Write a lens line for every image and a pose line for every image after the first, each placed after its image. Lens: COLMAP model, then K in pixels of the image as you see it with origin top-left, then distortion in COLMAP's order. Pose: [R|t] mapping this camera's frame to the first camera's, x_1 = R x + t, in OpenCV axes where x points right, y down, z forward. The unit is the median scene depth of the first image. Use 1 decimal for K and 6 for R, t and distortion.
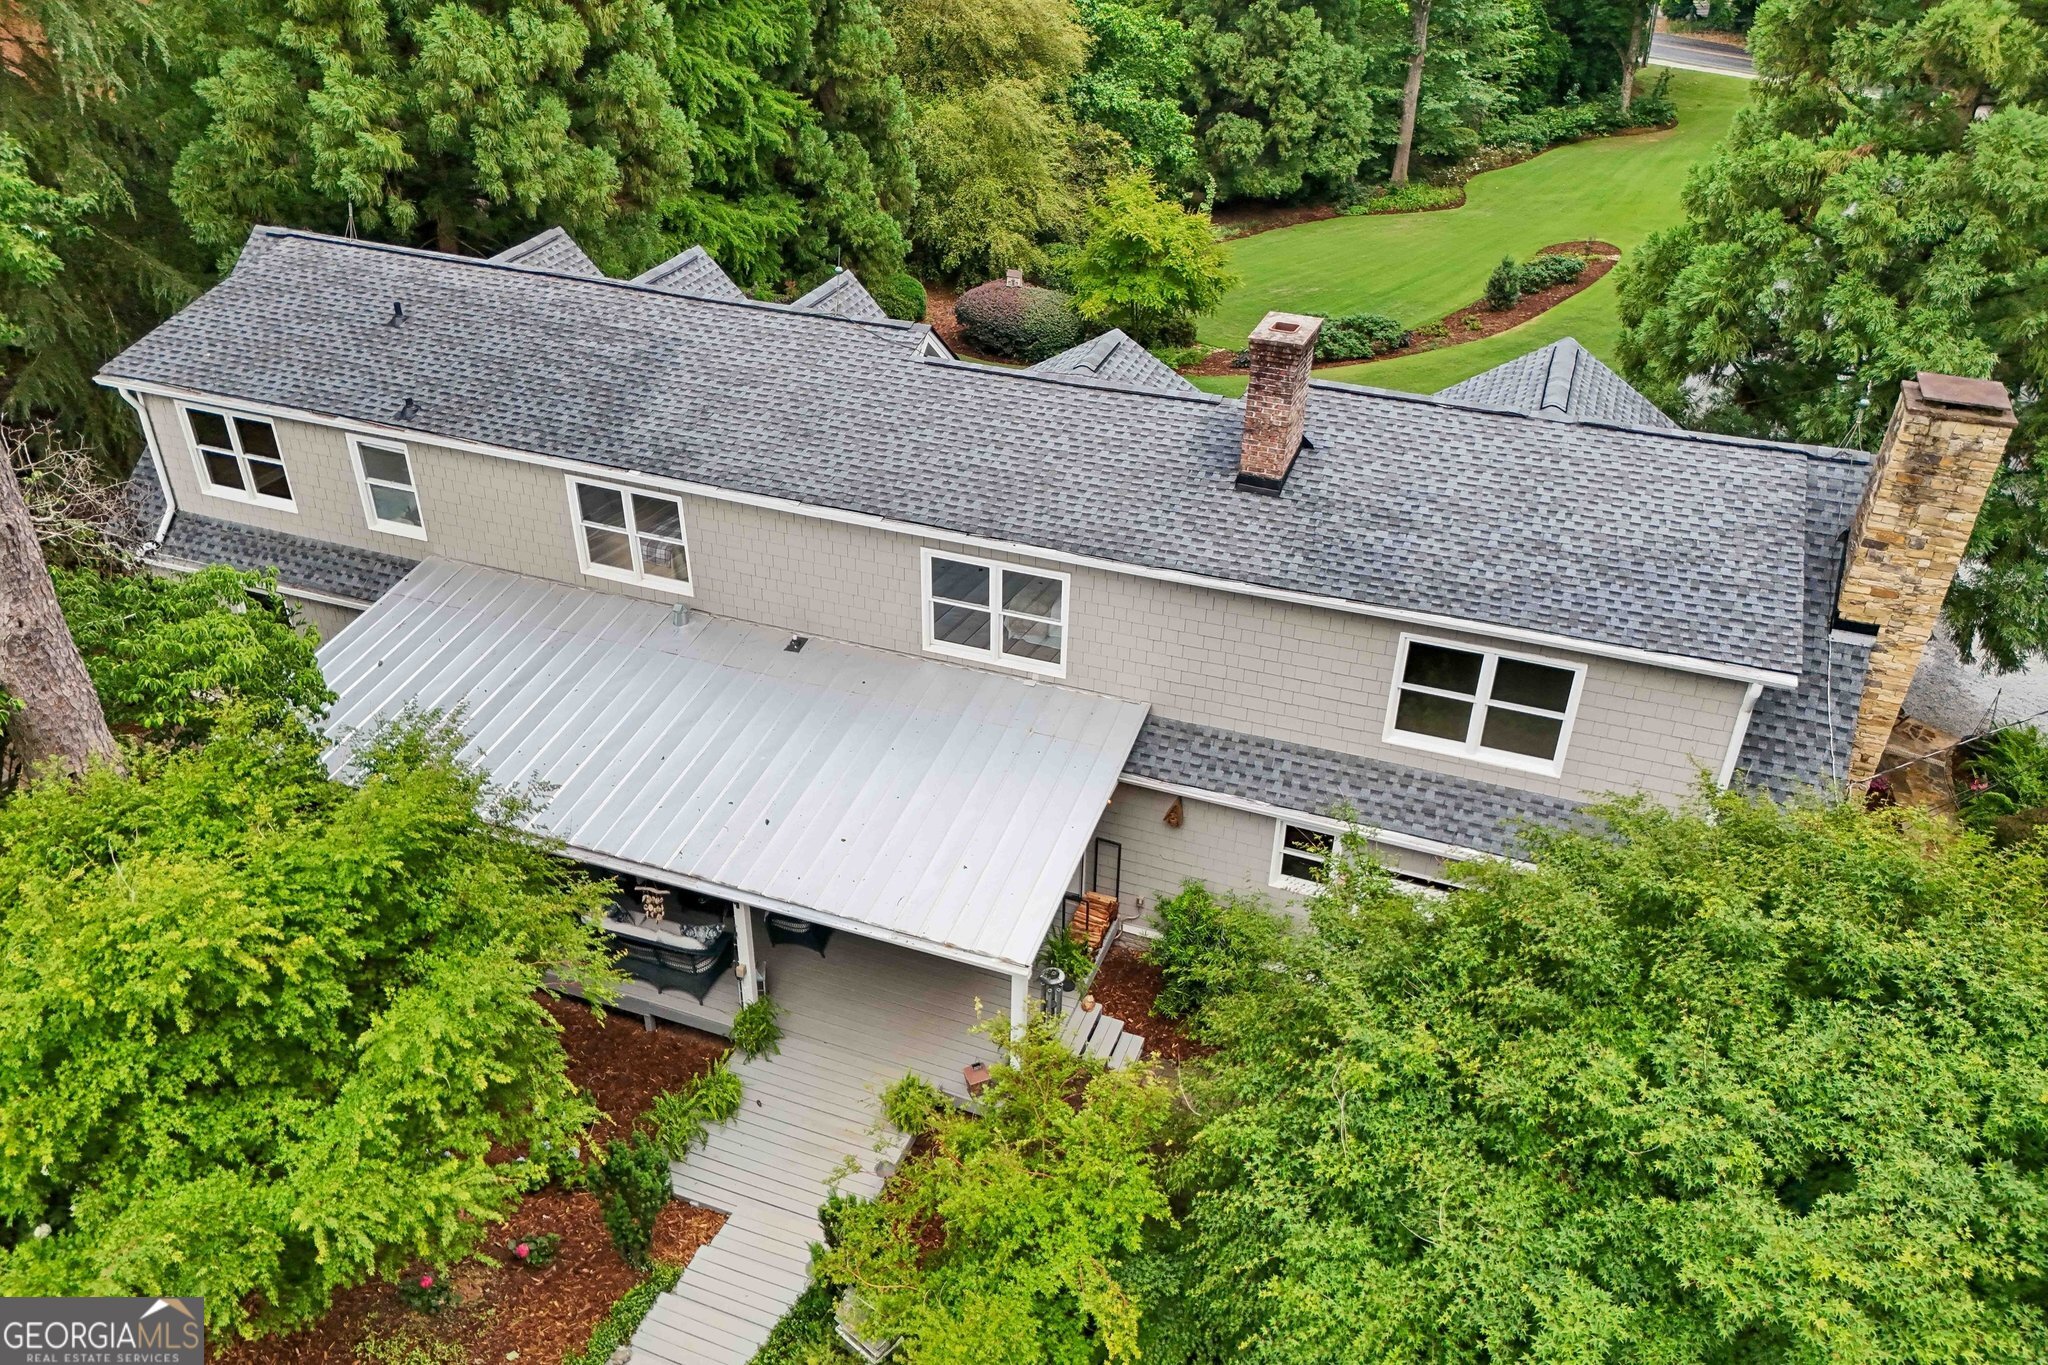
lens RADIAL K [[1500.9, 0, 1021.0], [0, 1500.9, 685.0], [0, 0, 1]] dist [0.077573, -0.078734]
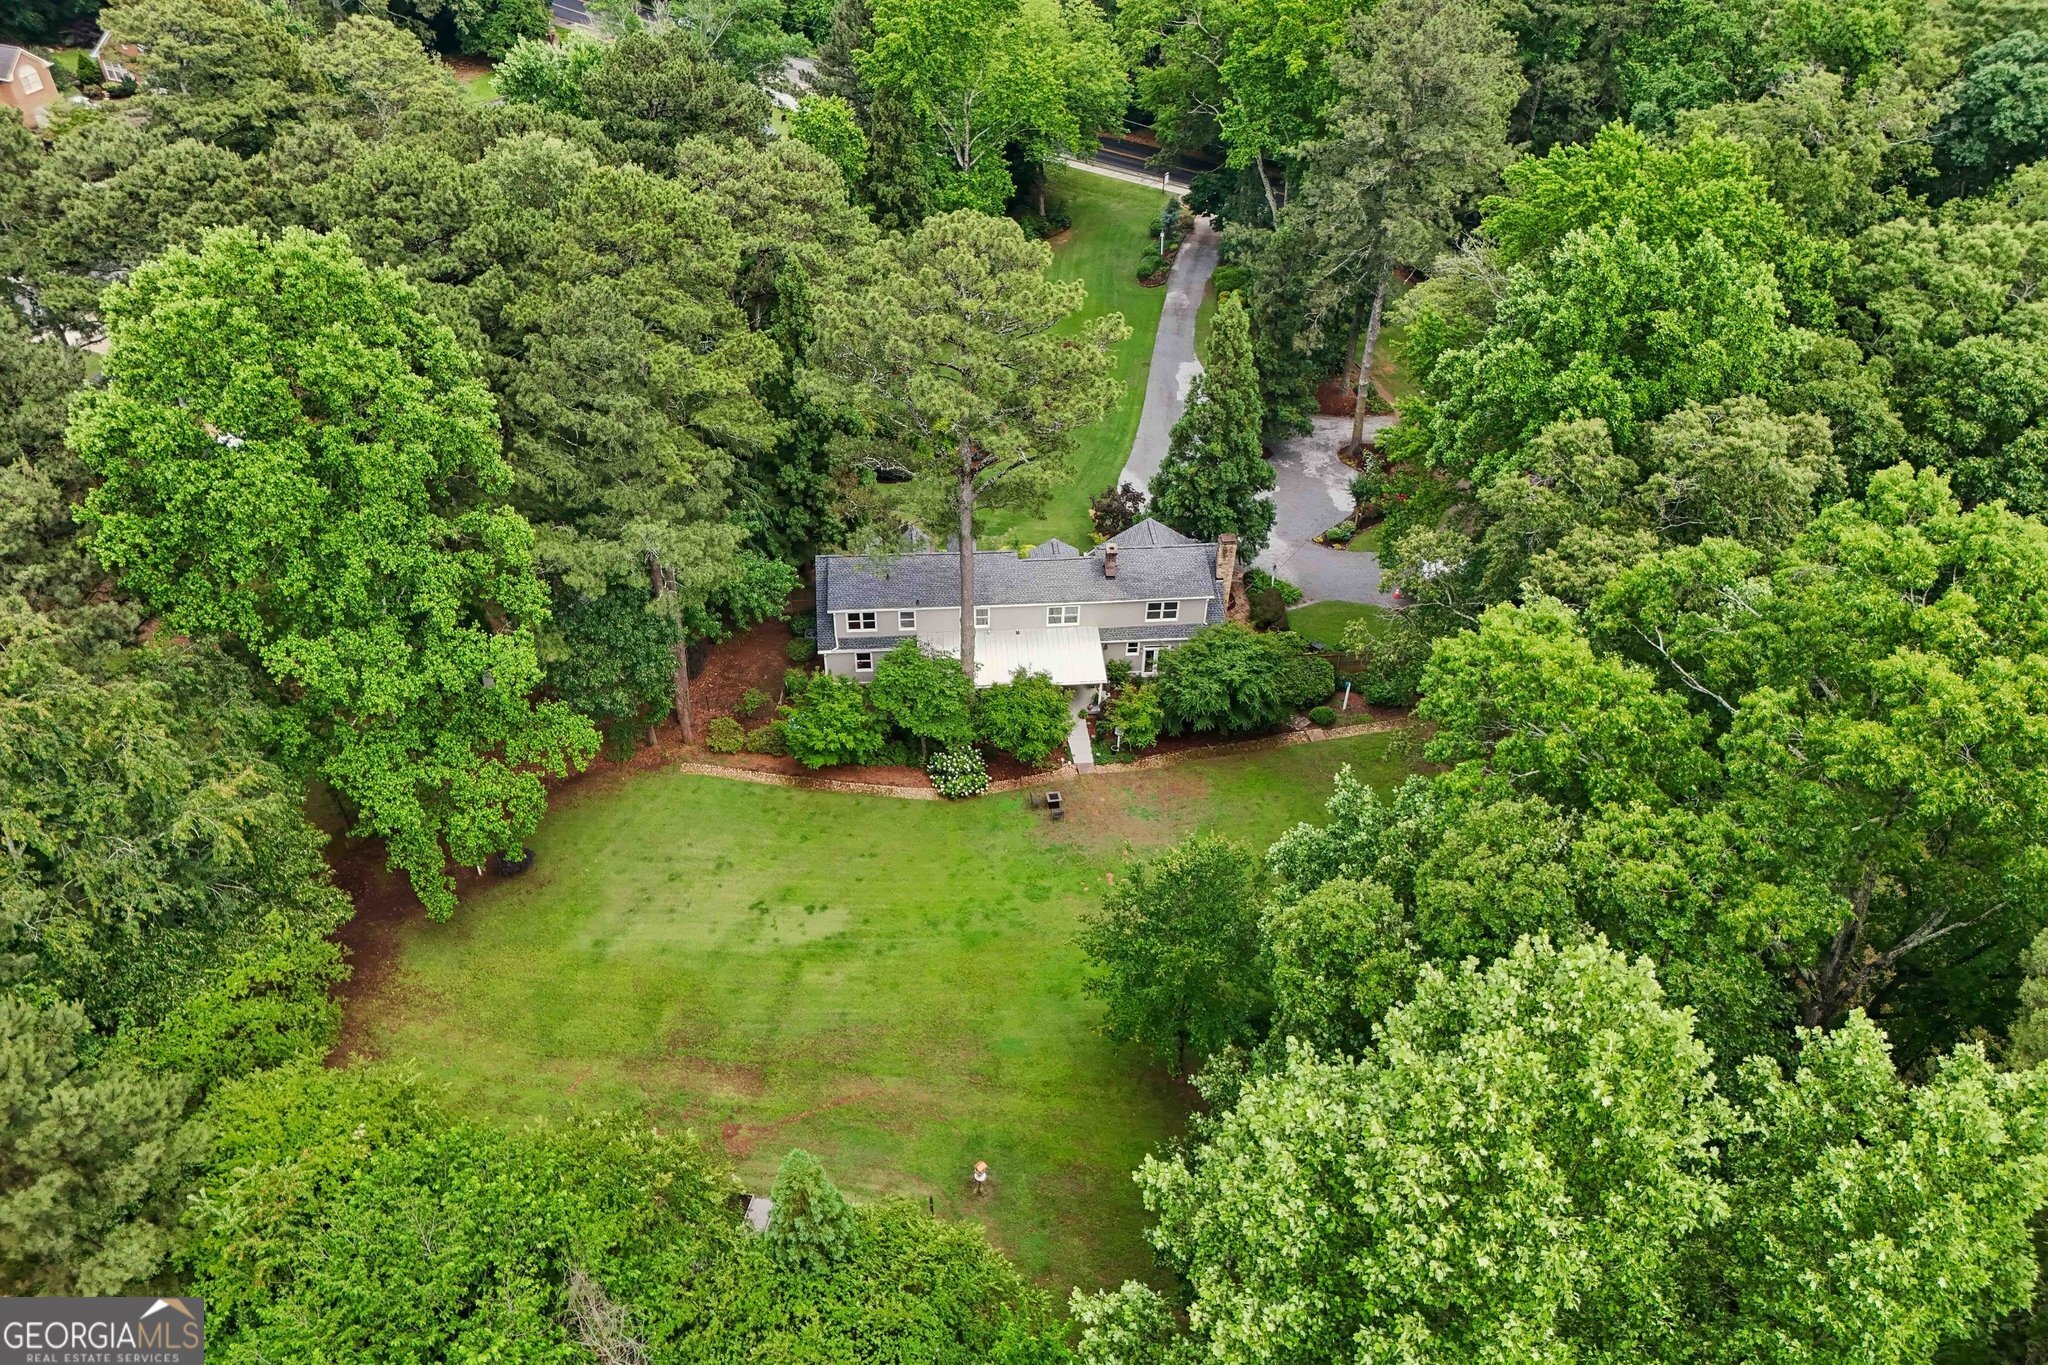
lens RADIAL K [[1500.9, 0, 1021.0], [0, 1500.9, 685.0], [0, 0, 1]] dist [0.077573, -0.078734]
pose [[0.903735, -0.273780, 0.329103, -1.560225], [0.222216, 0.957094, 0.185987, -0.665942], [-0.365902, -0.094951, 0.925797, -2.977649]]
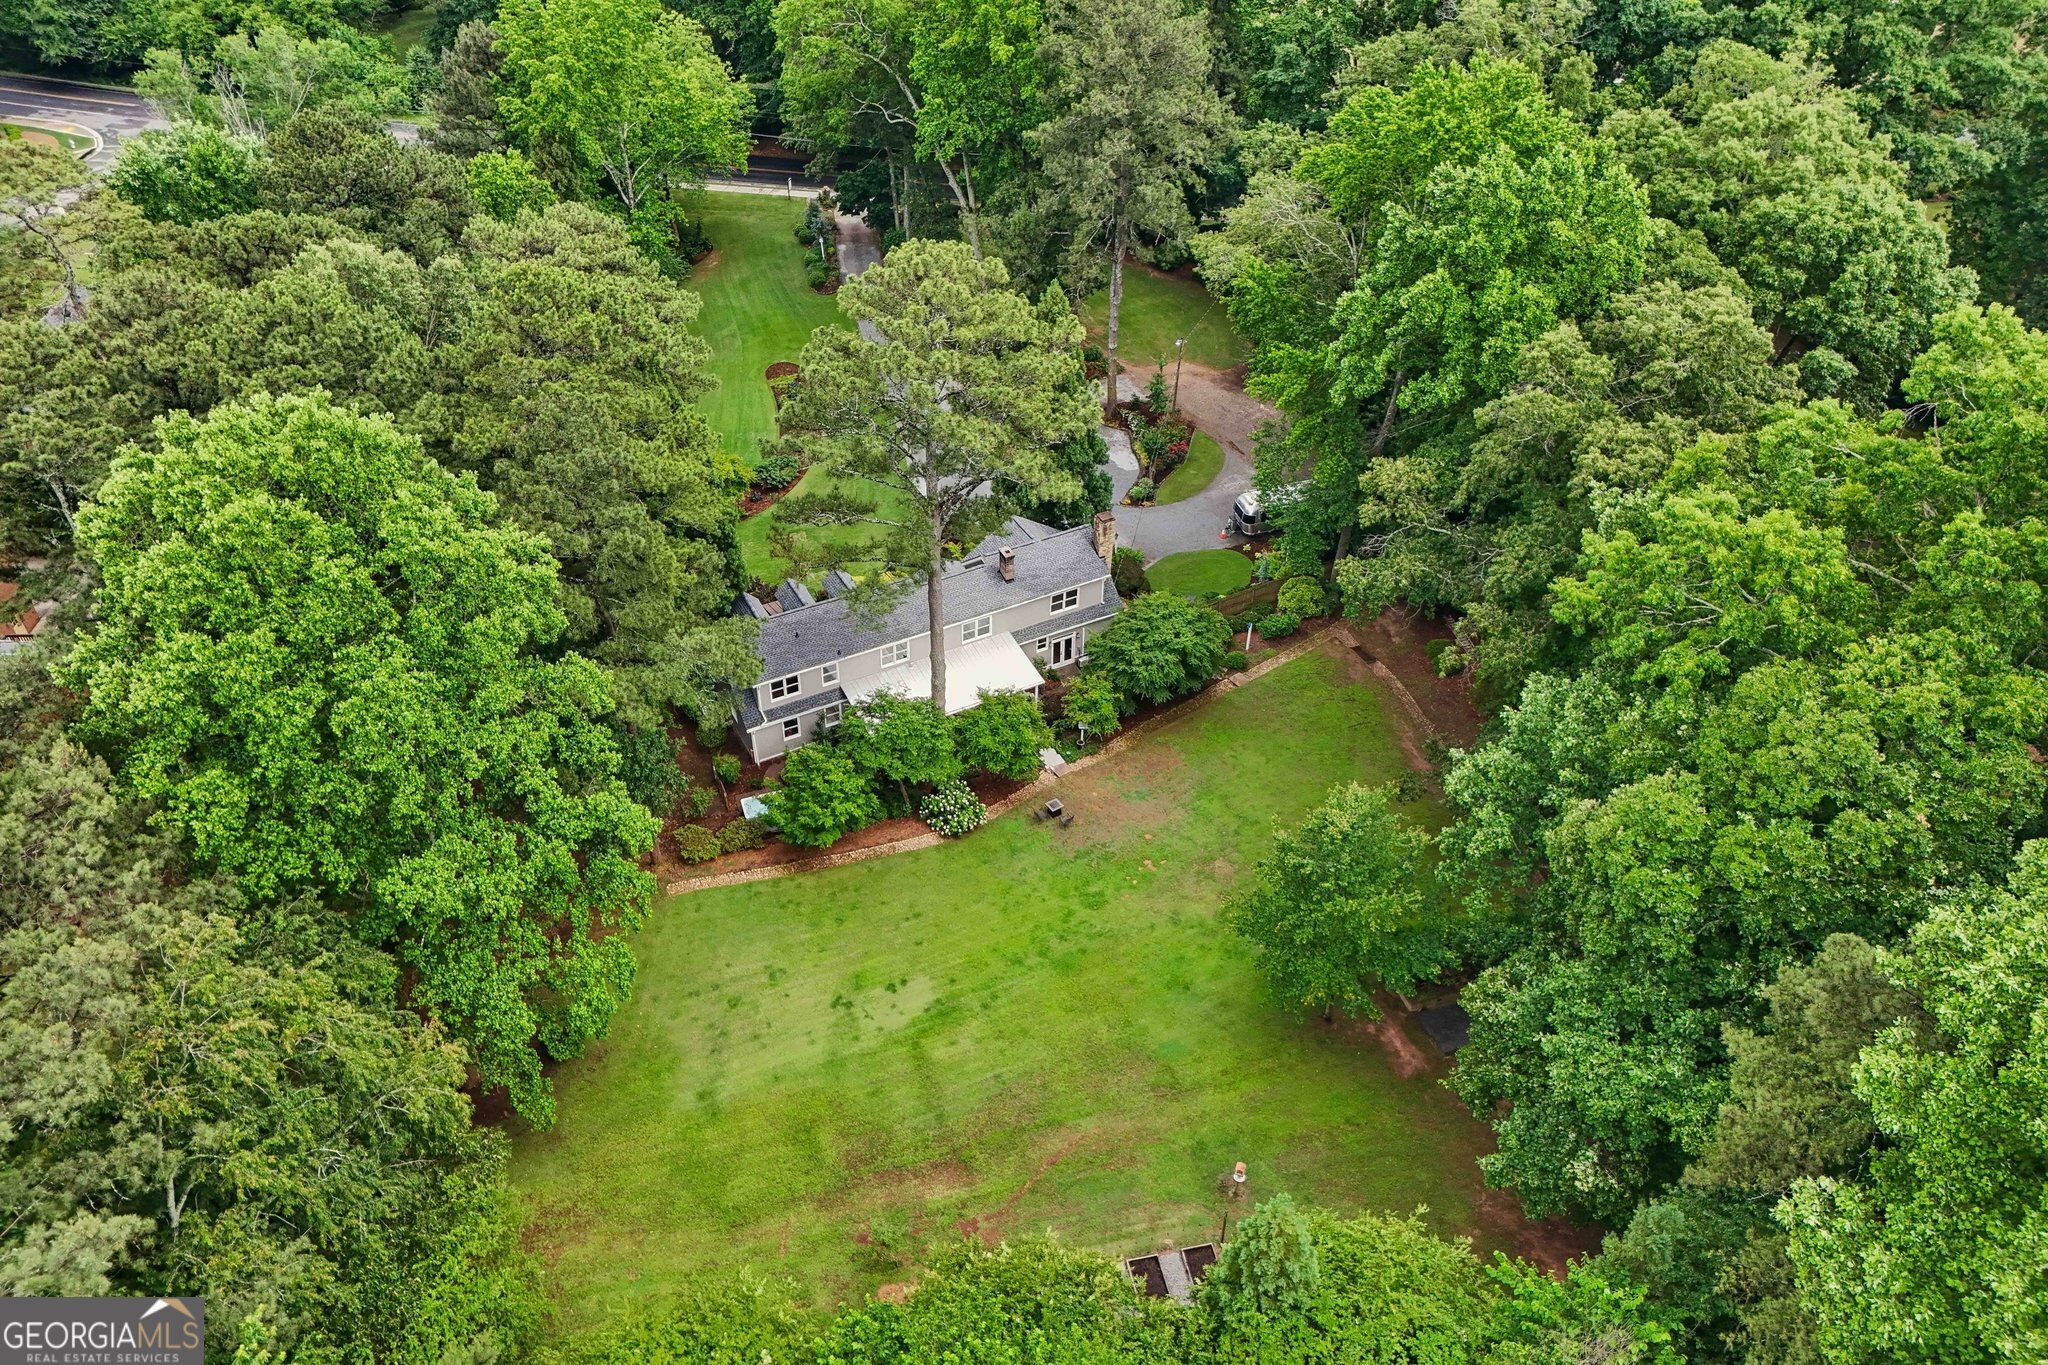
lens RADIAL K [[1500.9, 0, 1021.0], [0, 1500.9, 685.0], [0, 0, 1]] dist [0.077573, -0.078734]
pose [[0.660014, -0.487361, 0.571718, -2.387141], [0.393506, 0.872543, 0.289520, -1.064365], [-0.639949, 0.033887, 0.767670, -2.374984]]
